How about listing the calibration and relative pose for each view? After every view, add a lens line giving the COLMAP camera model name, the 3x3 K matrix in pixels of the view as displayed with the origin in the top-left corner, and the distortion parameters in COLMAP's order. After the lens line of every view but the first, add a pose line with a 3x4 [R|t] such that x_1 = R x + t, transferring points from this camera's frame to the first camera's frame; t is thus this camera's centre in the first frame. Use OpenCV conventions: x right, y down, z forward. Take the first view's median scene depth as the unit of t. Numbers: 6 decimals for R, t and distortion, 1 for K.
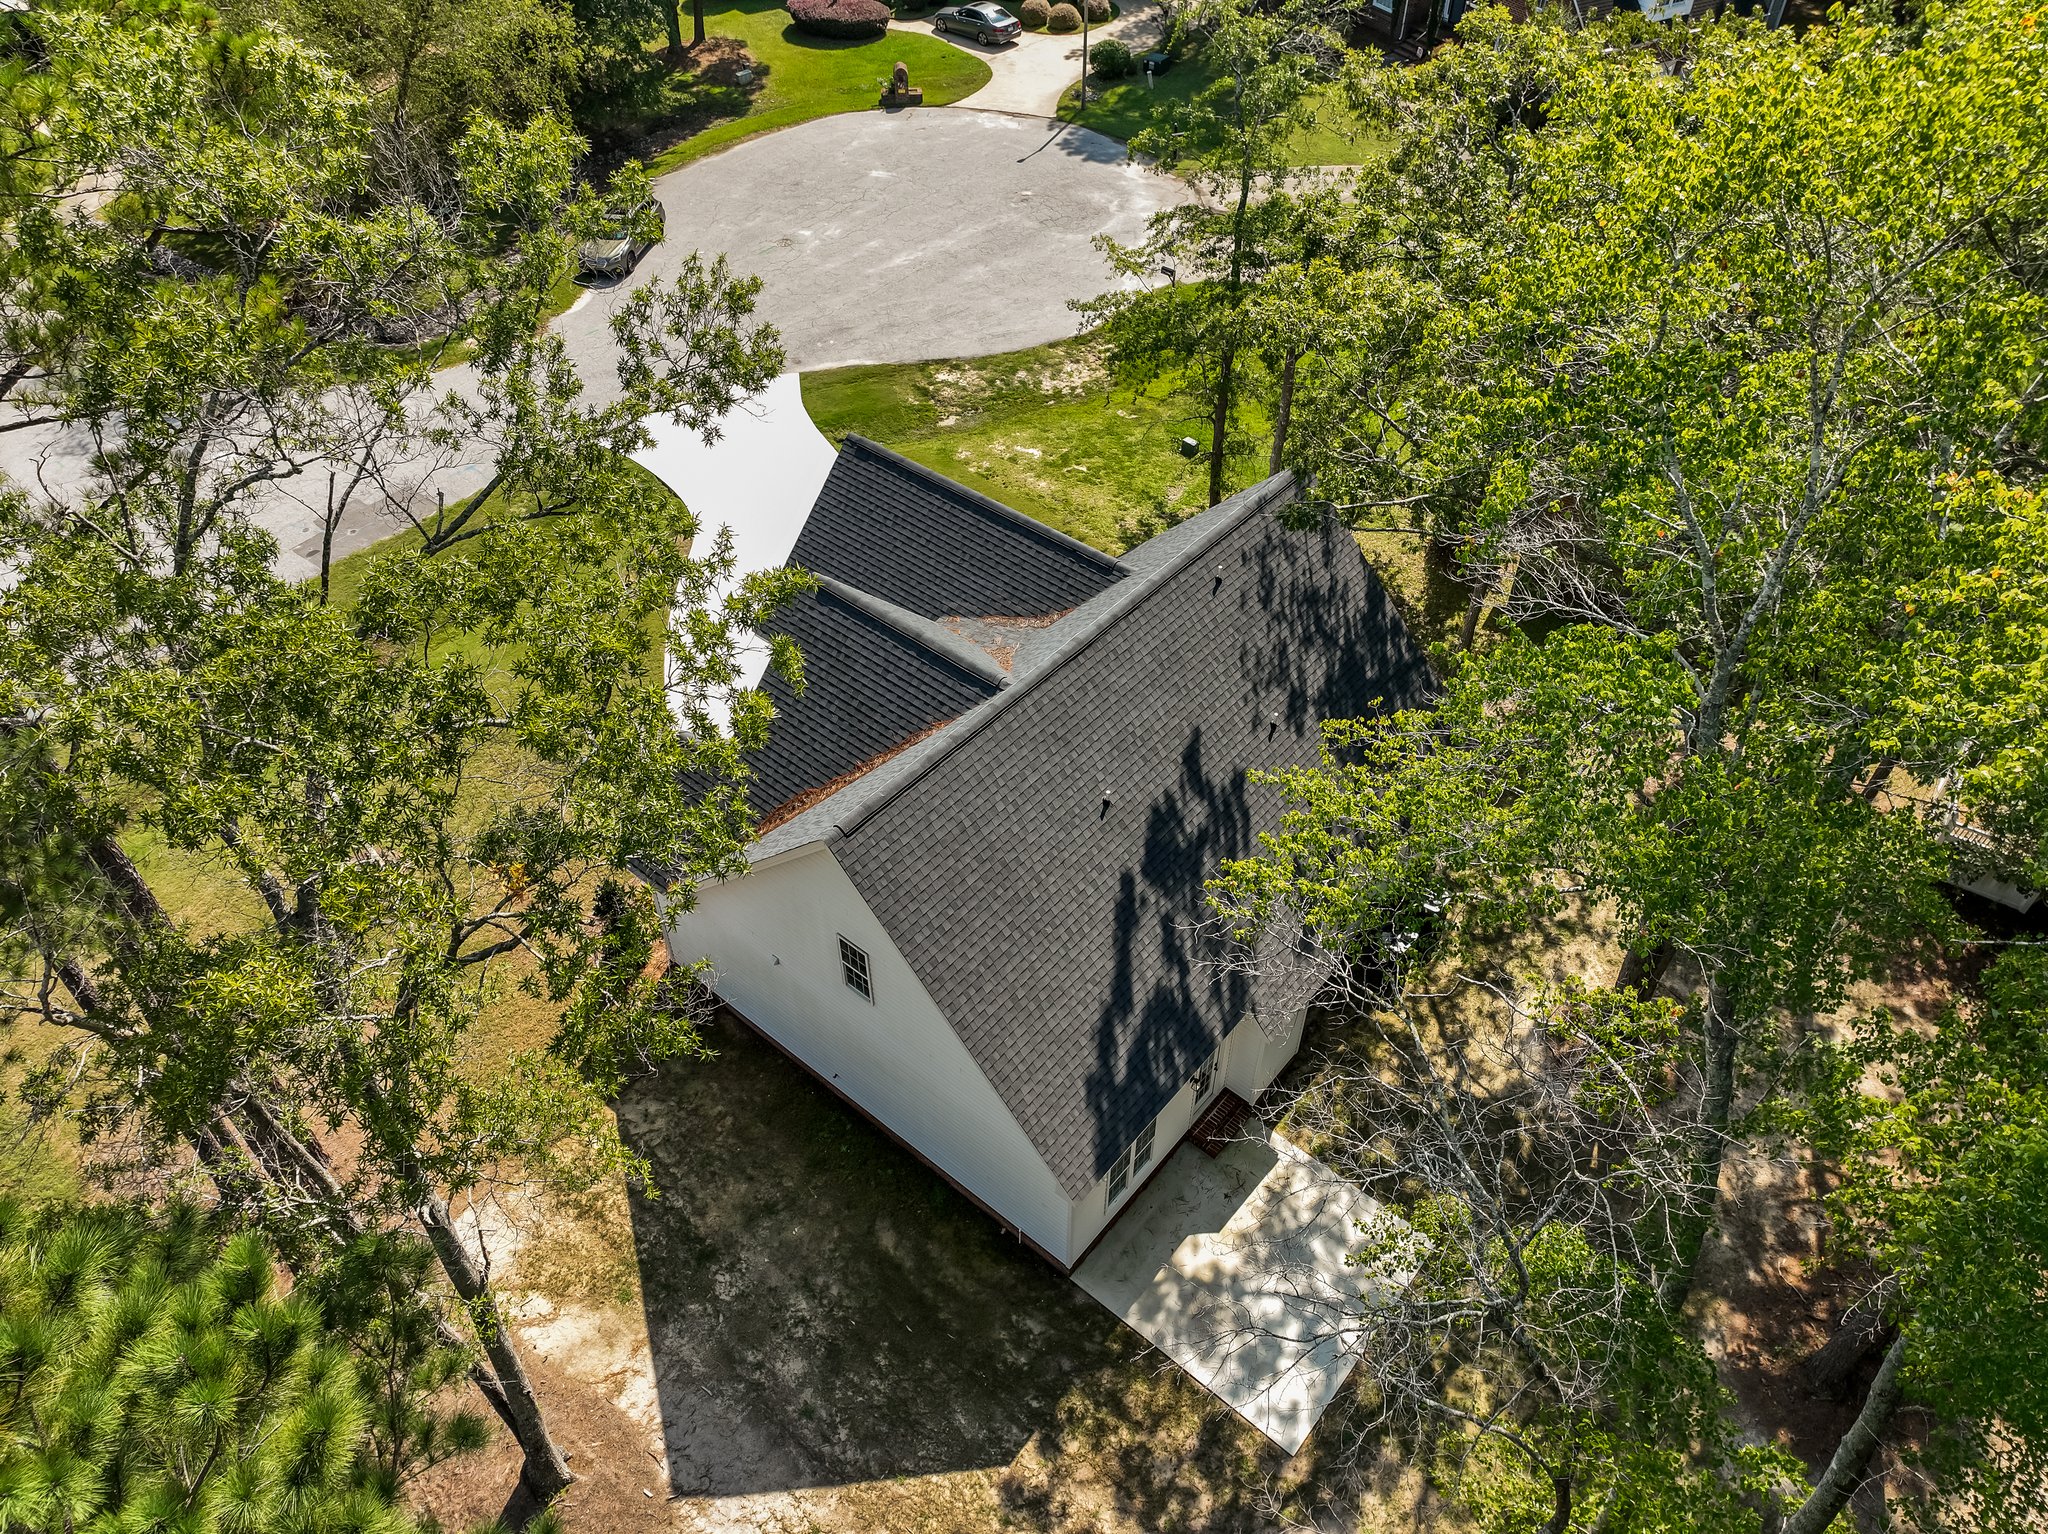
lens RADIAL K [[1417.1, 0, 1024.0], [0, 1417.1, 767.0], [0, 0, 1]] dist [-0.013875, -0.001934]
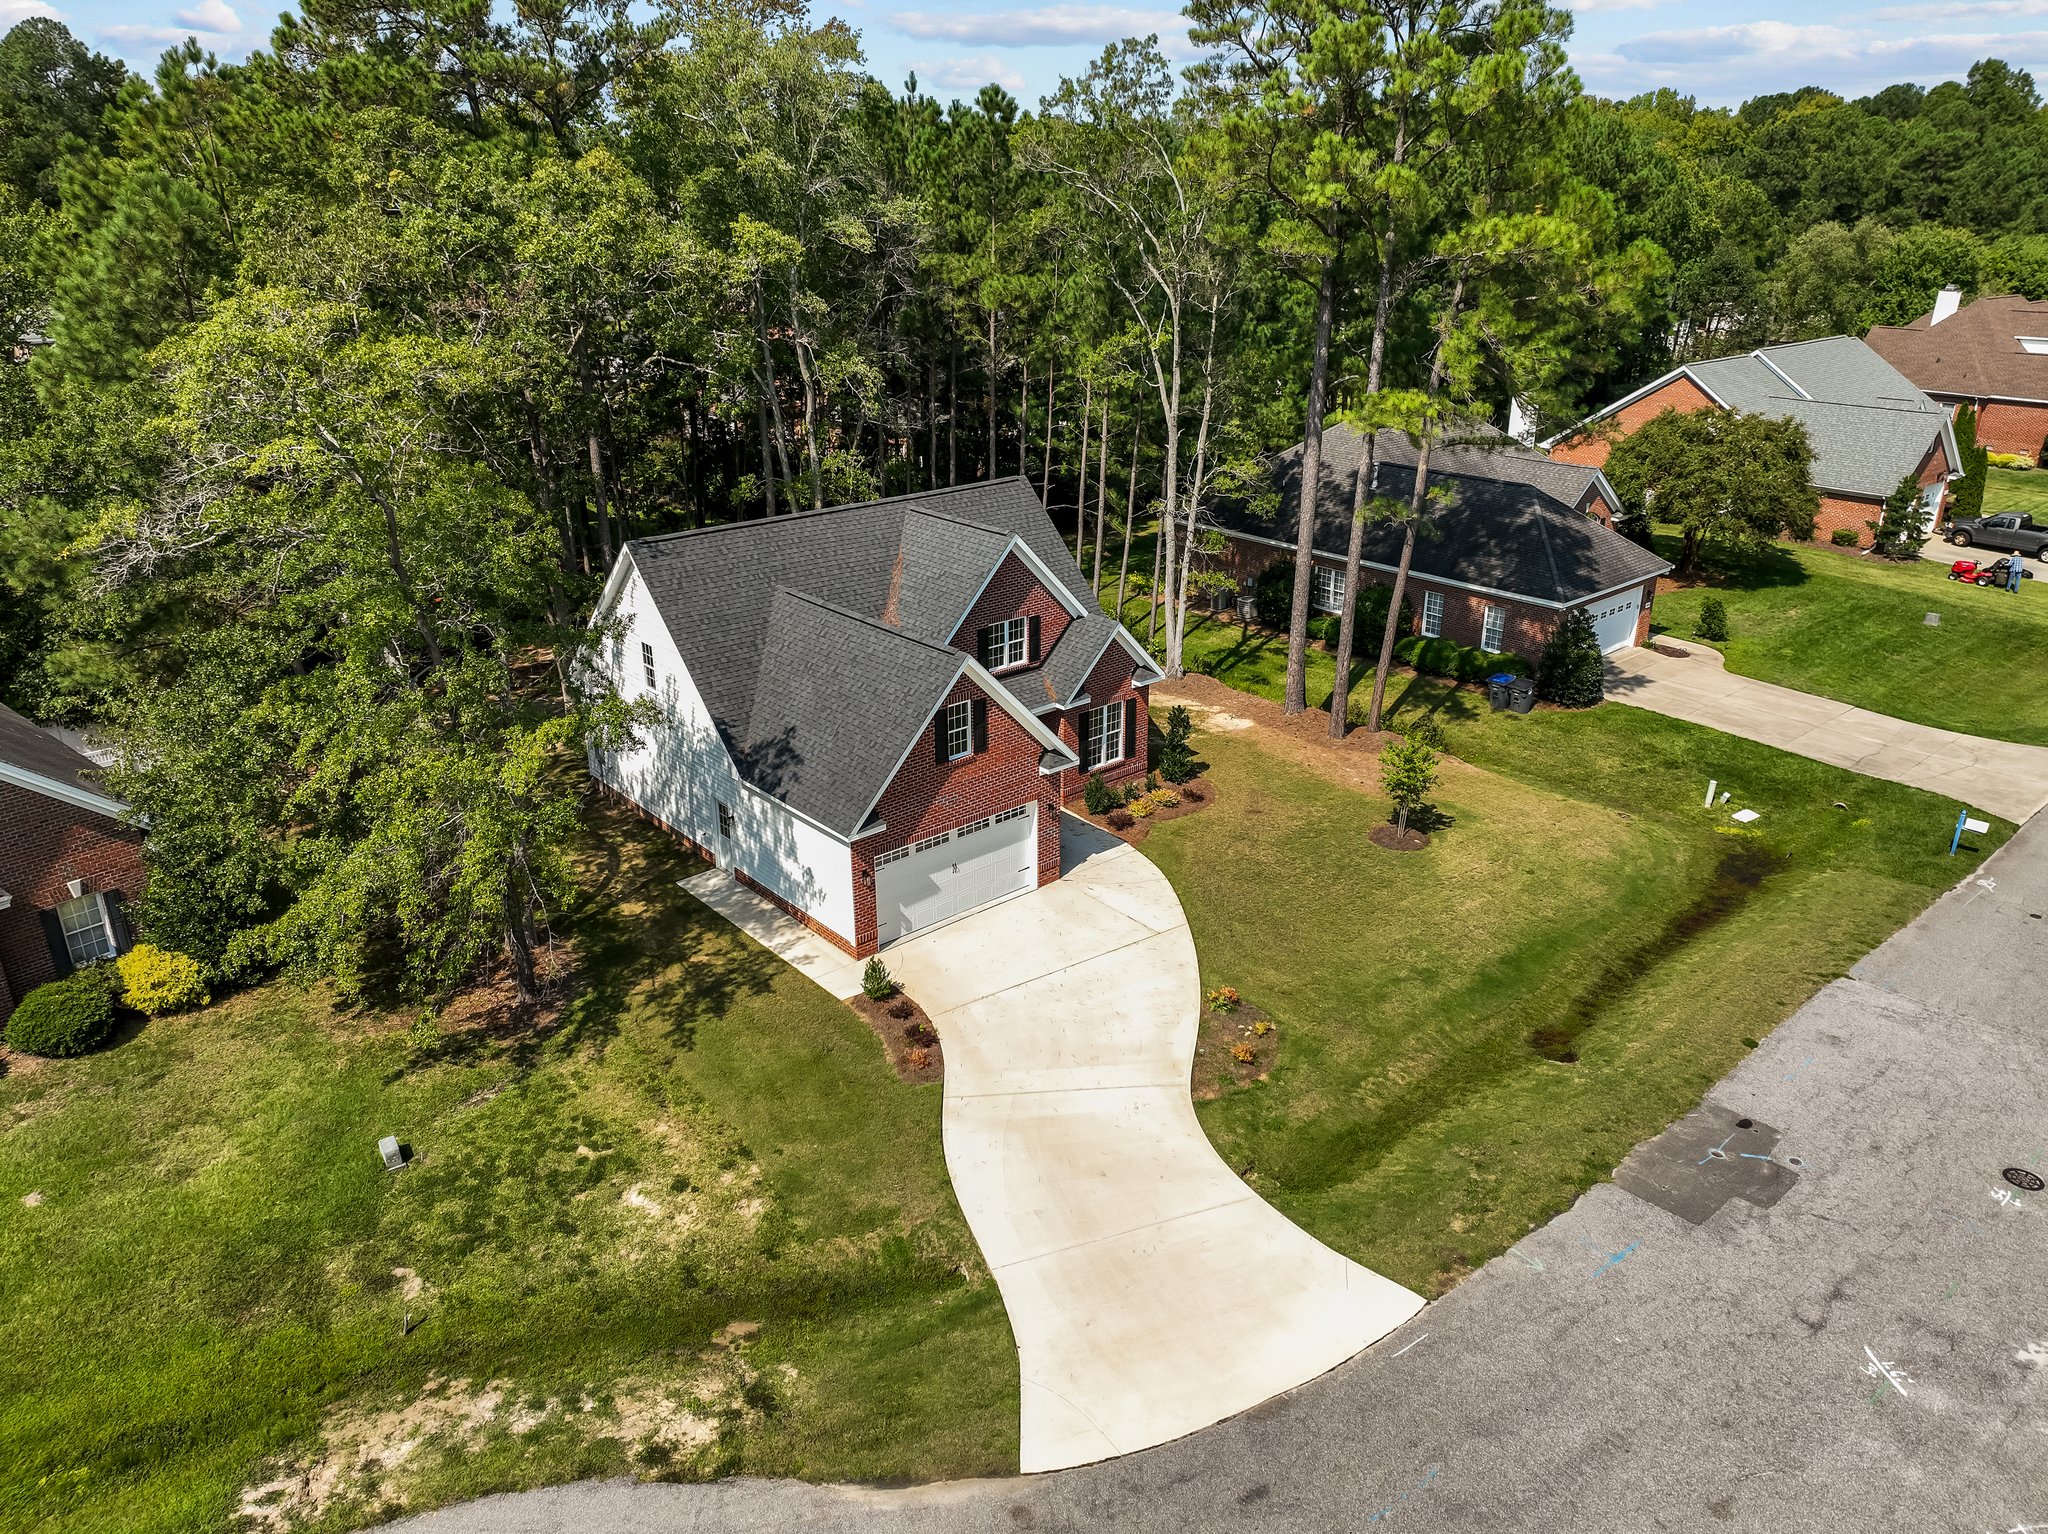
lens RADIAL K [[1443.3, 0, 1024.0], [0, 1443.3, 767.0], [0, 0, 1]] dist [0.005085, 0.002154]
pose [[-0.987478, -0.061493, 0.145282, -0.420620], [0.109714, 0.394057, 0.912514, -1.516626], [-0.113362, 0.917027, -0.382375, 1.942818]]
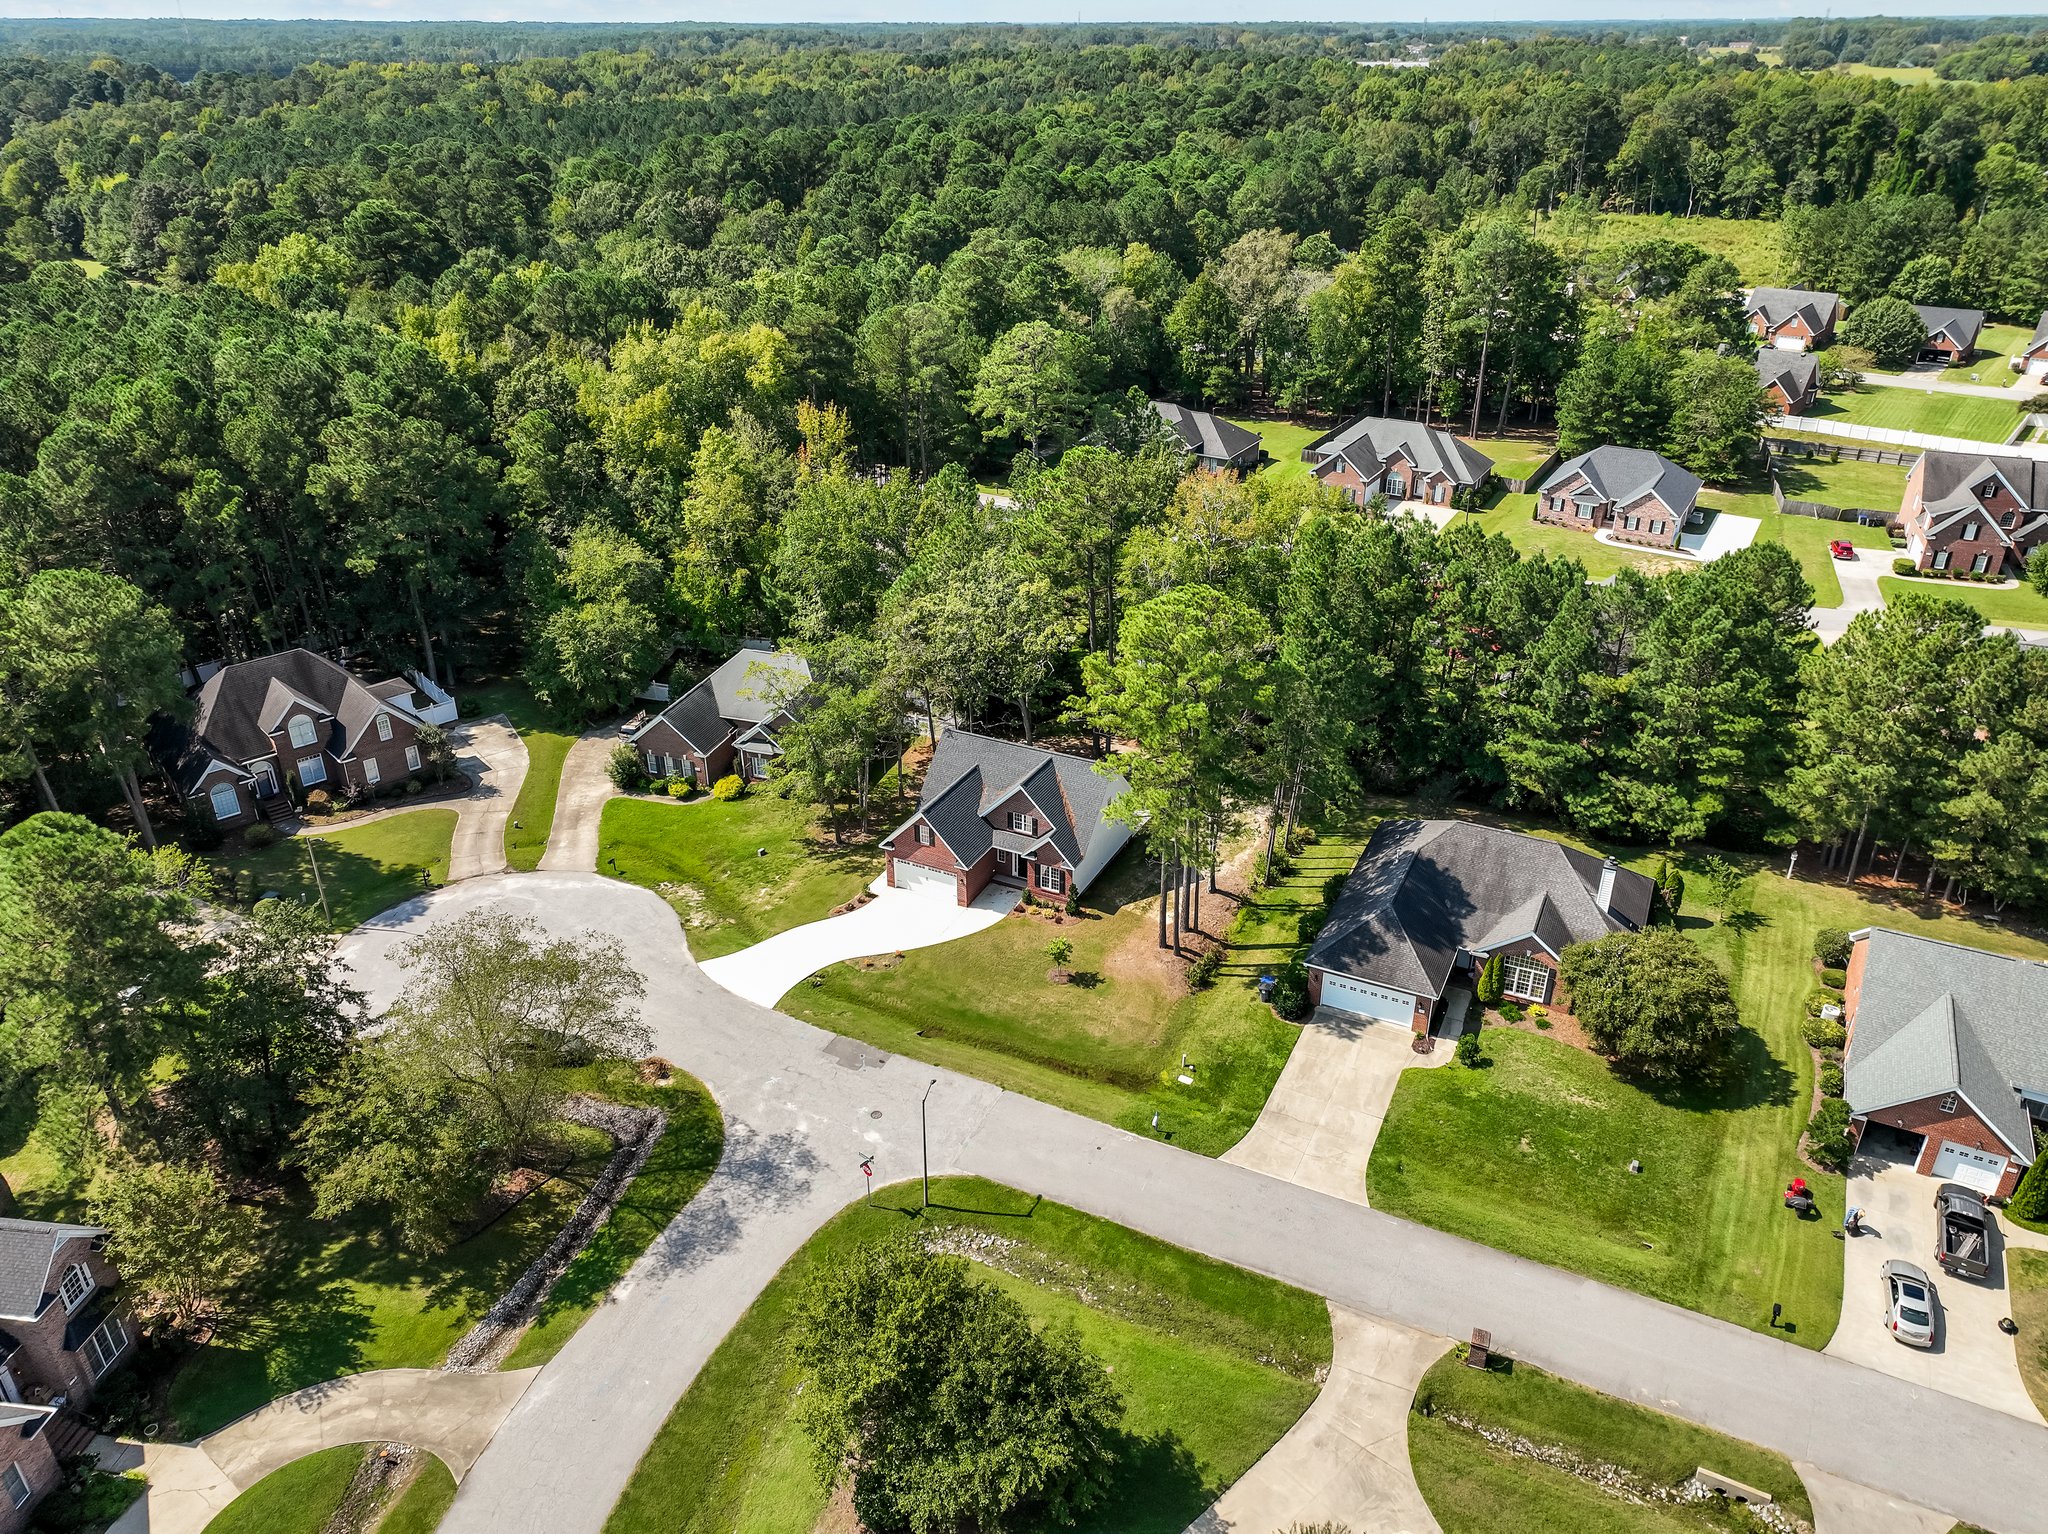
lens RADIAL K [[1443.3, 0, 1024.0], [0, 1443.3, 767.0], [0, 0, 1]] dist [0.005085, 0.002154]
pose [[-0.228676, -0.454922, 0.860670, -3.669025], [0.686182, 0.551810, 0.473984, -2.107918], [-0.690552, 0.698965, 0.185973, 0.277626]]
